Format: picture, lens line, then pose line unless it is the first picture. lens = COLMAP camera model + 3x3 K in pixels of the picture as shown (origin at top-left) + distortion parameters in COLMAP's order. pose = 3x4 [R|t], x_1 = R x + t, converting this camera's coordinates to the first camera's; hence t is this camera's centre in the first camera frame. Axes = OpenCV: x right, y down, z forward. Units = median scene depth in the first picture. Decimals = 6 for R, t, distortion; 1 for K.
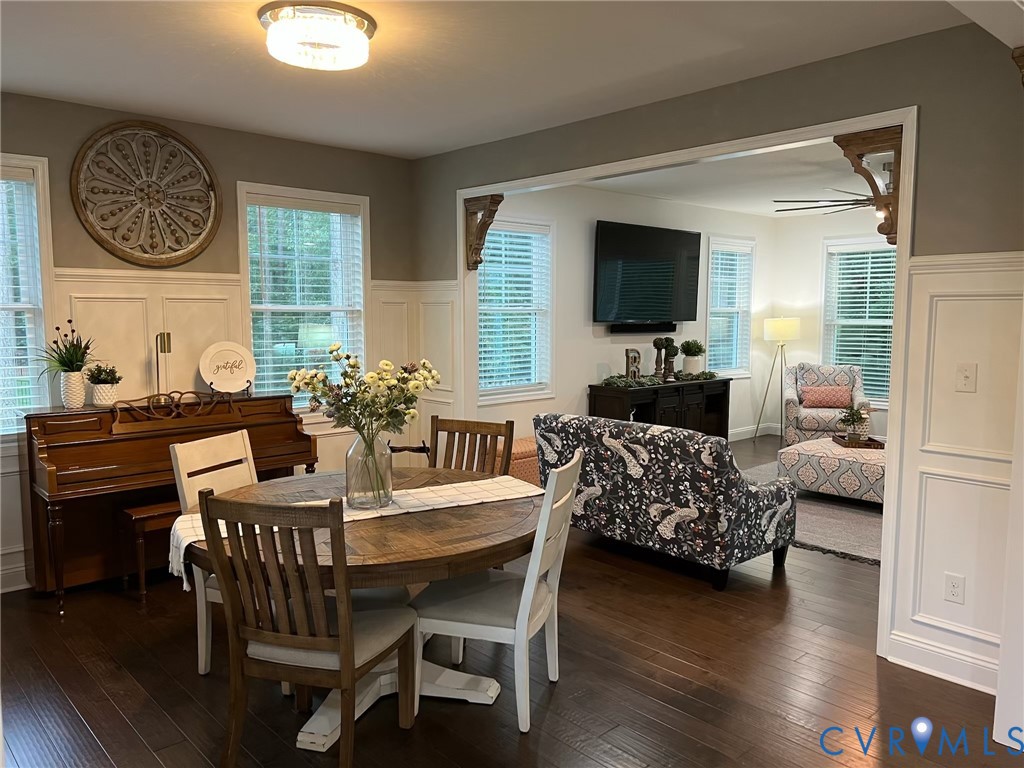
lens RADIAL K [[769.2, 0, 512.0], [0, 769.2, 384.0], [0, 0, 1]] dist [0.047938, -0.050288]
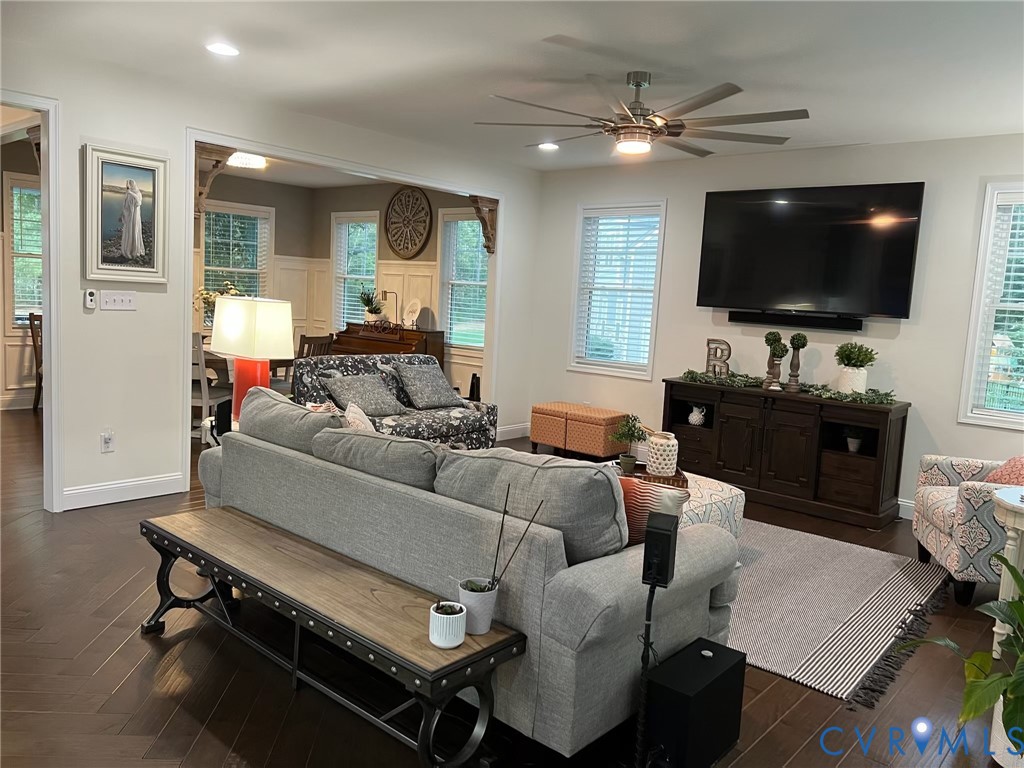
lens RADIAL K [[769.2, 0, 512.0], [0, 769.2, 384.0], [0, 0, 1]] dist [0.047938, -0.050288]
pose [[0.108931, 0.112798, -0.987629, 1.486528], [-0.157960, 0.982881, 0.094834, -0.065329], [0.981419, 0.145676, 0.124884, 1.044883]]
